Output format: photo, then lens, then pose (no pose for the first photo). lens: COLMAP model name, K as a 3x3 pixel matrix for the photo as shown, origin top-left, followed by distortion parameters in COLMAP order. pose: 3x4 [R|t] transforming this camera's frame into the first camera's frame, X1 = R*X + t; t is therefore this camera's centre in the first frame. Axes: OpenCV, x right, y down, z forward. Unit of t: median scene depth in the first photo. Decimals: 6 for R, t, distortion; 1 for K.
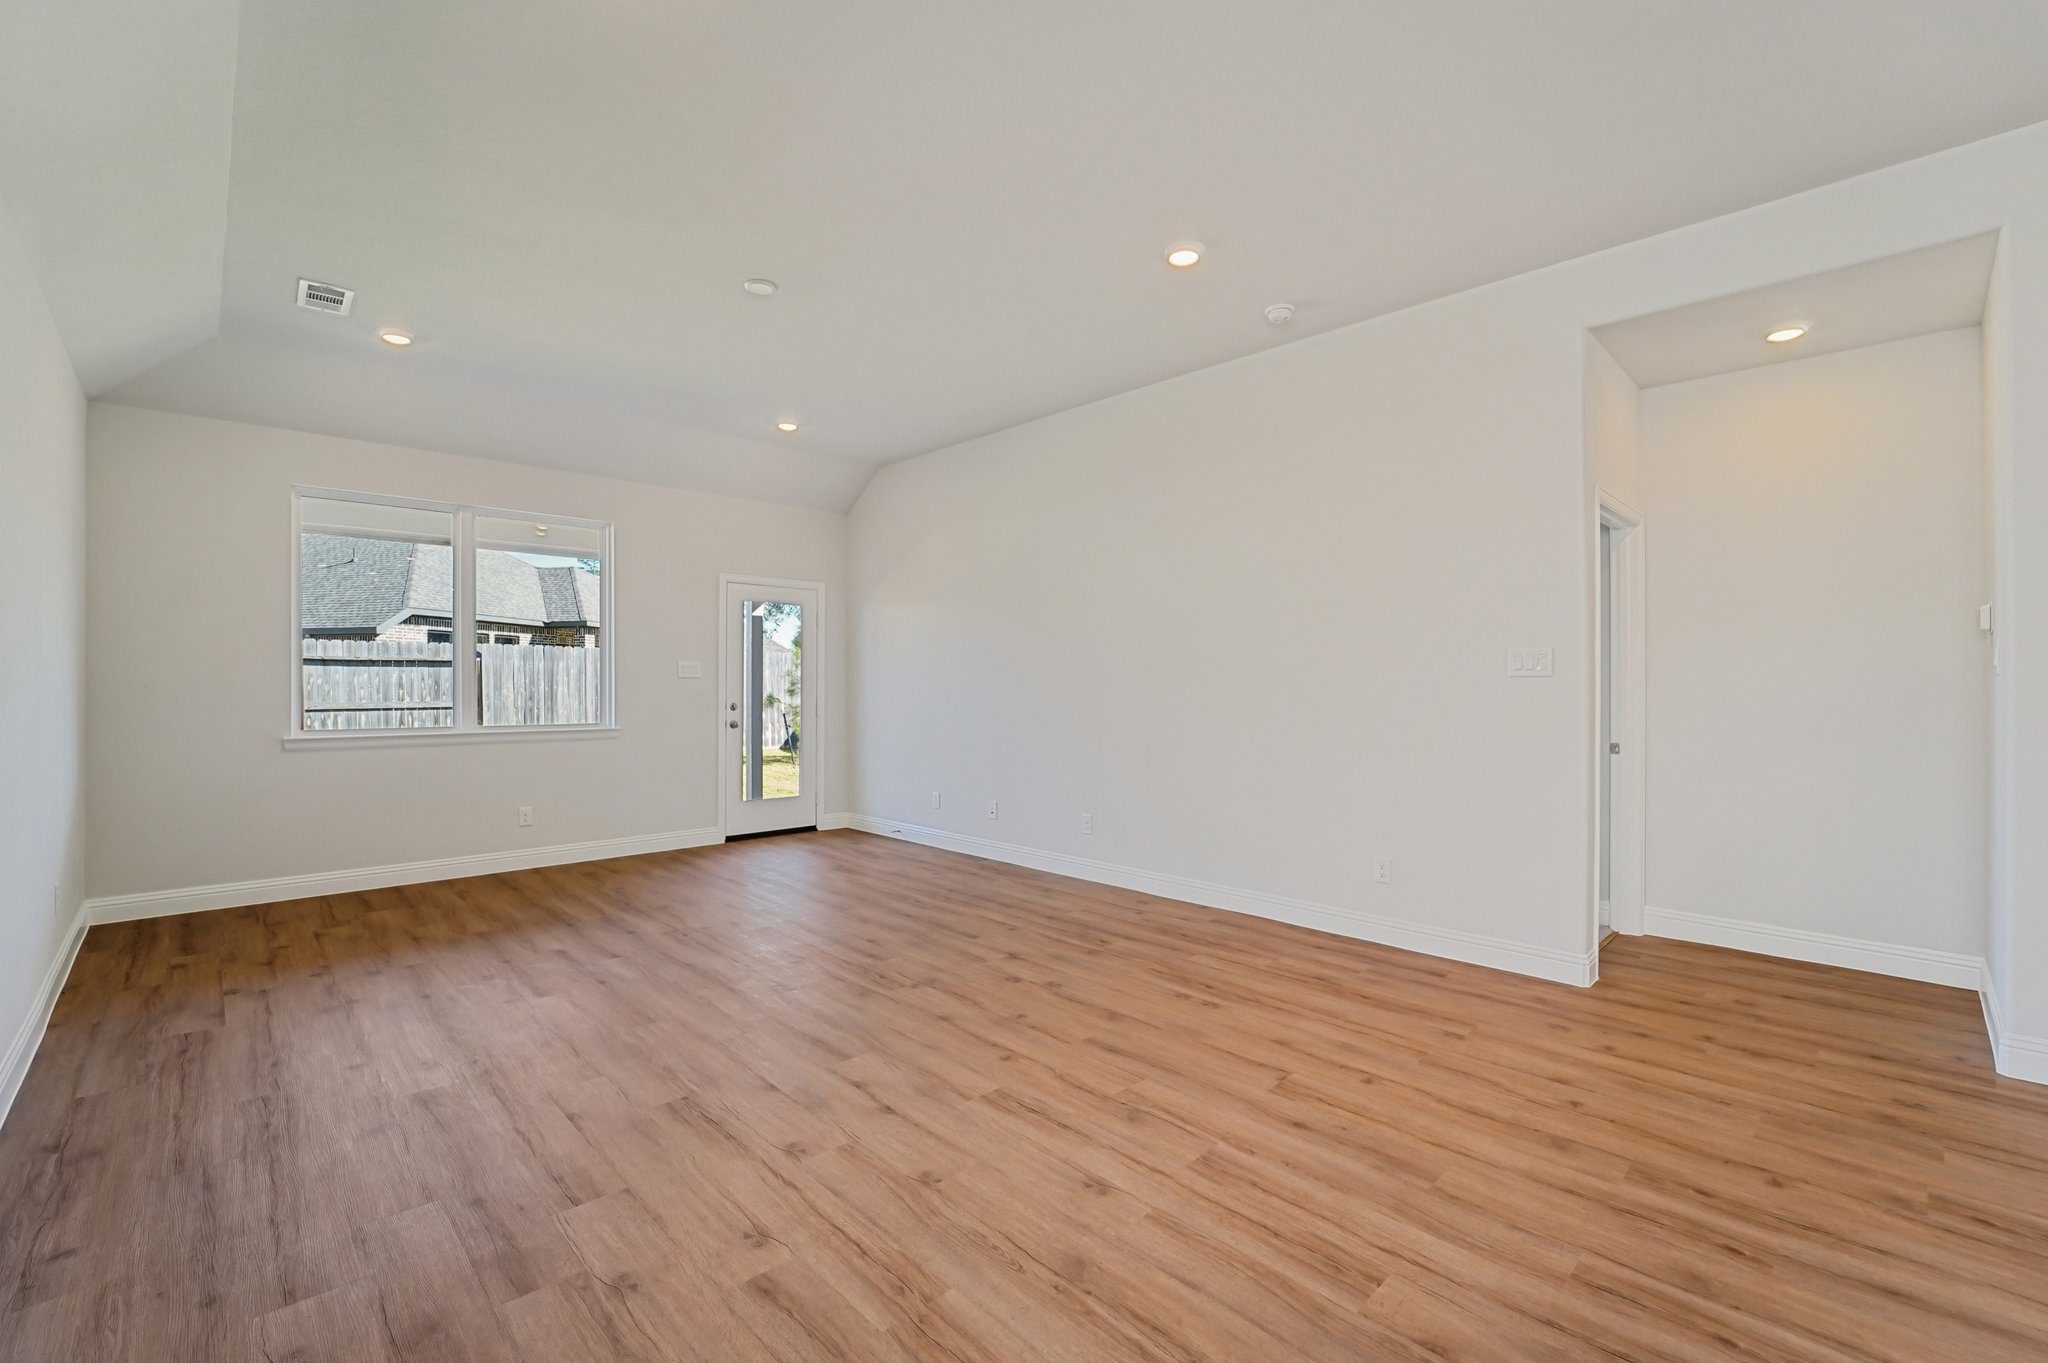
lens RADIAL K [[876.4, 0, 1028.0], [0, 876.4, 683.7], [0, 0, 1]] dist [-0.017608, -0.000122]
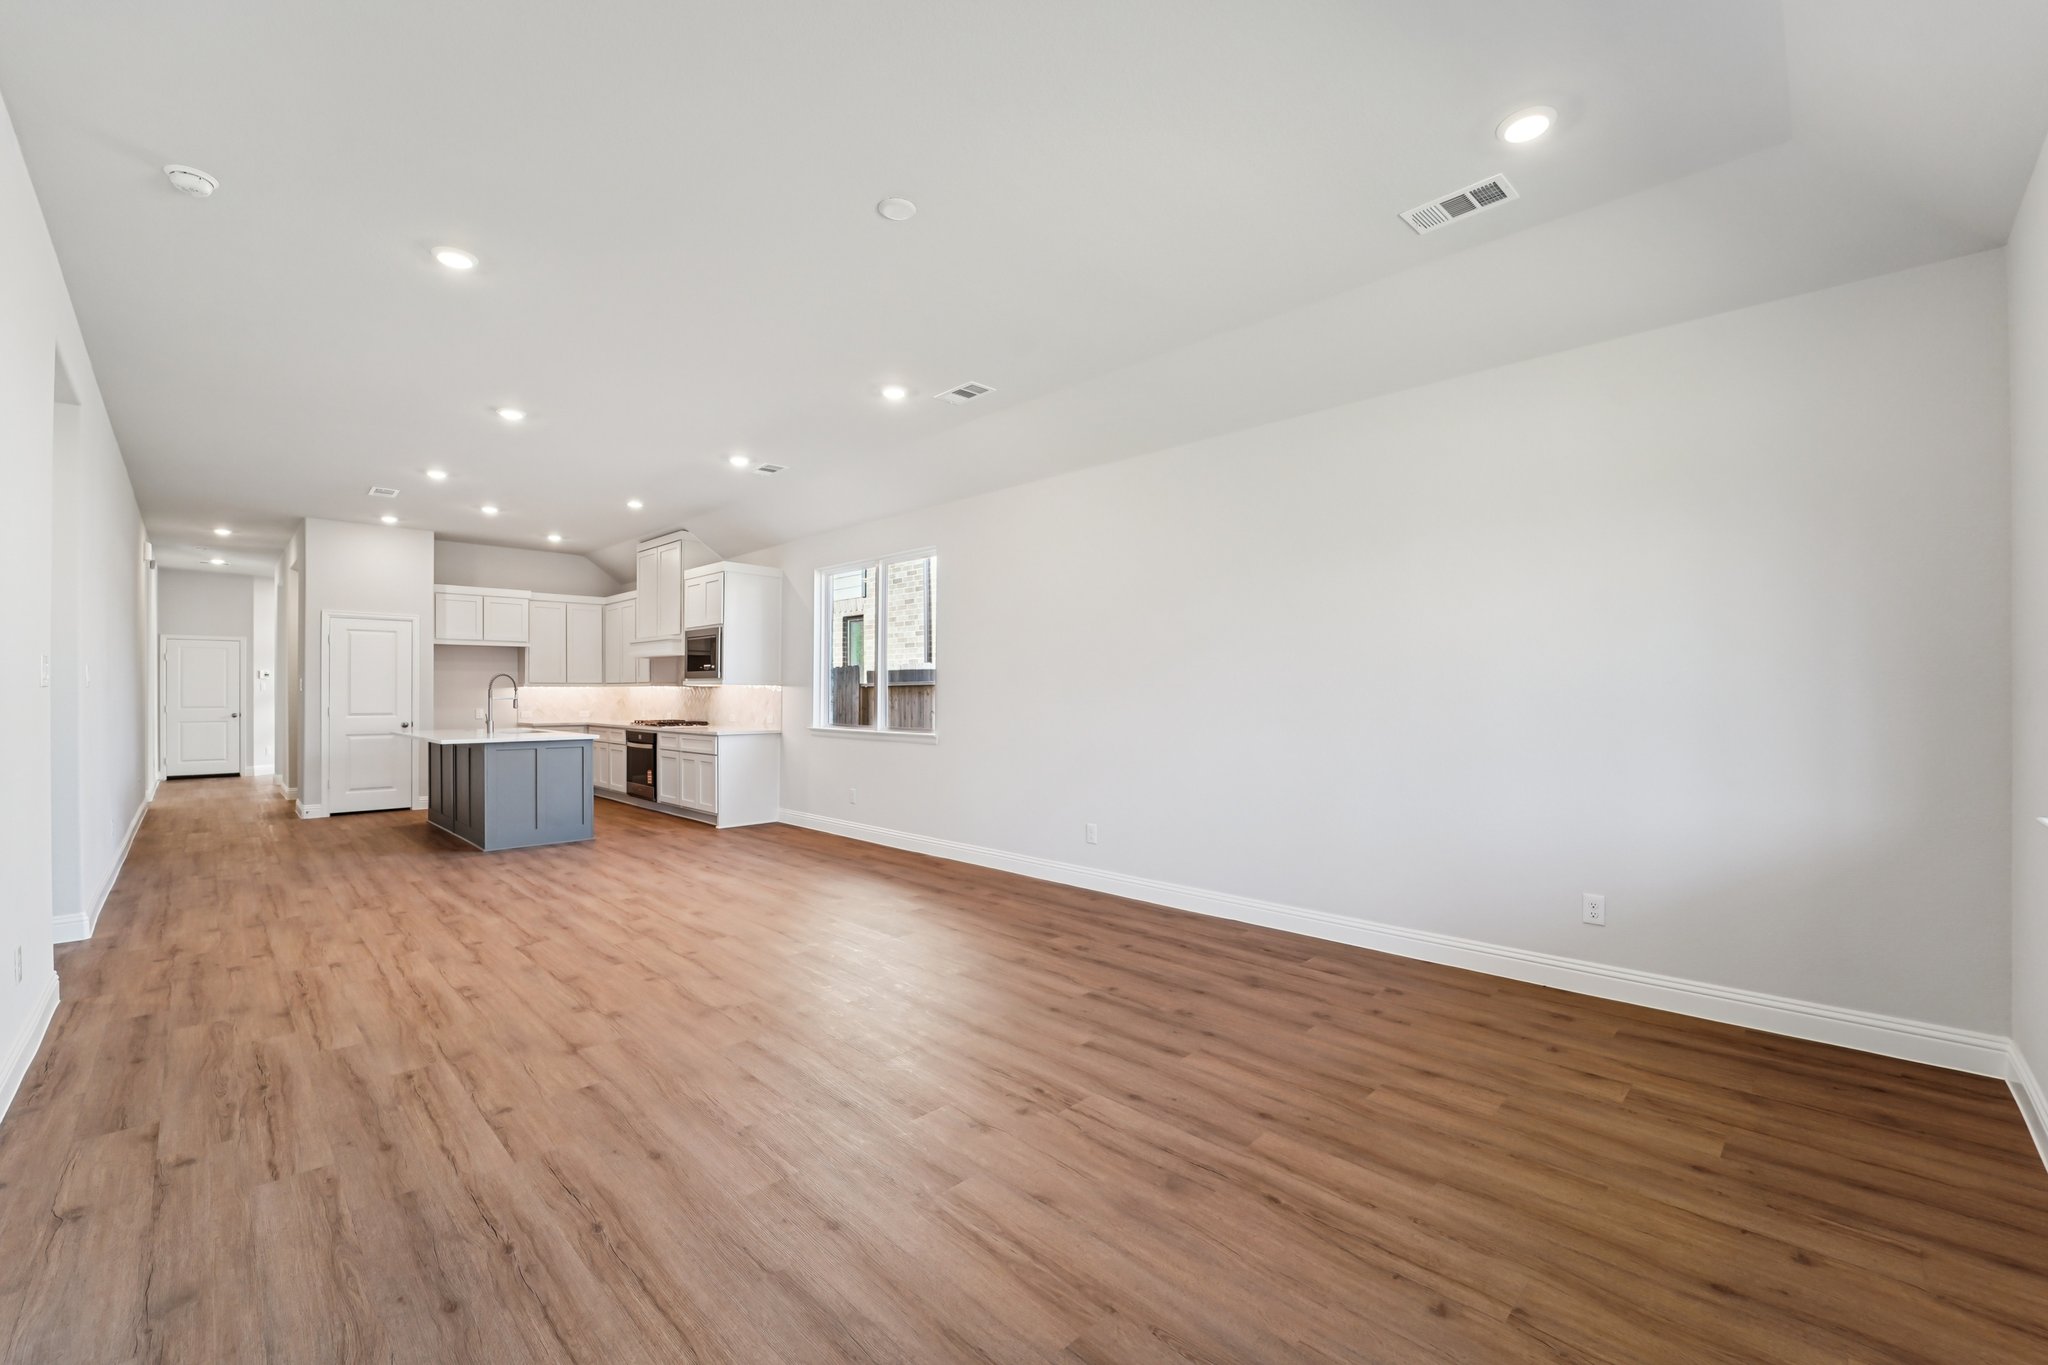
lens RADIAL K [[846.3, 0, 1028.9], [0, 846.3, 690.5], [0, 0, 1]] dist [-0.020080, -0.001790]
pose [[-0.999766, -0.000419, -0.021611, -0.537260], [-0.000400, 1.000000, -0.000863, -0.006292], [0.021612, -0.000854, -0.999766, 2.336243]]
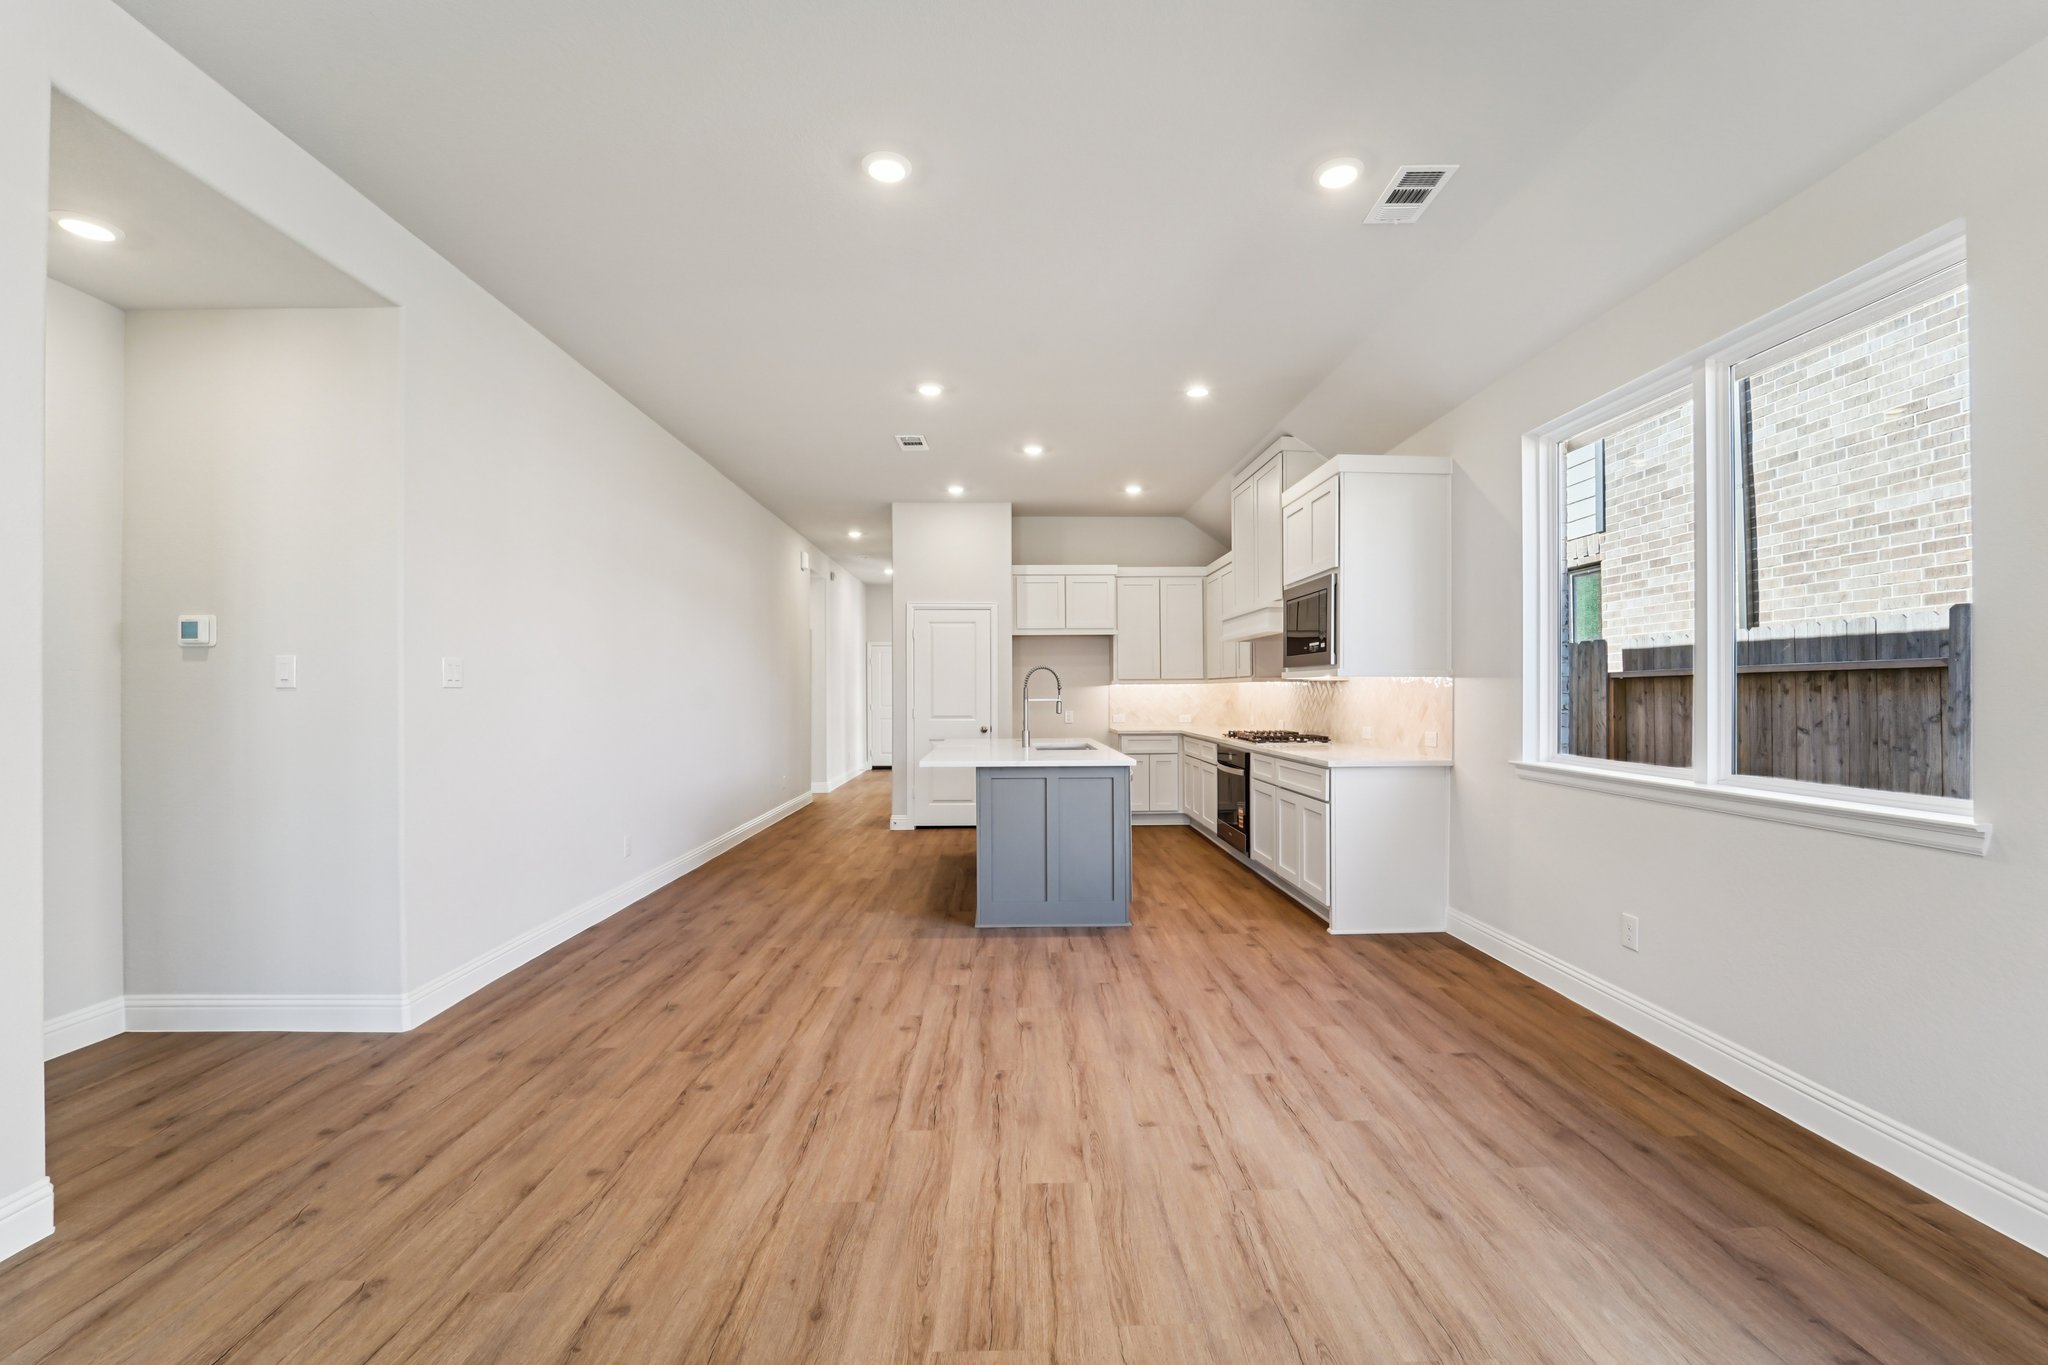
lens RADIAL K [[846.3, 0, 1012.6], [0, 846.3, 691.1], [0, 0, 1]] dist [-0.020080, -0.001790]
pose [[-0.729171, 0.003493, 0.684322, -0.229595], [0.005521, 0.999984, 0.000779, -0.005773], [-0.684309, 0.004346, -0.729179, 1.140599]]
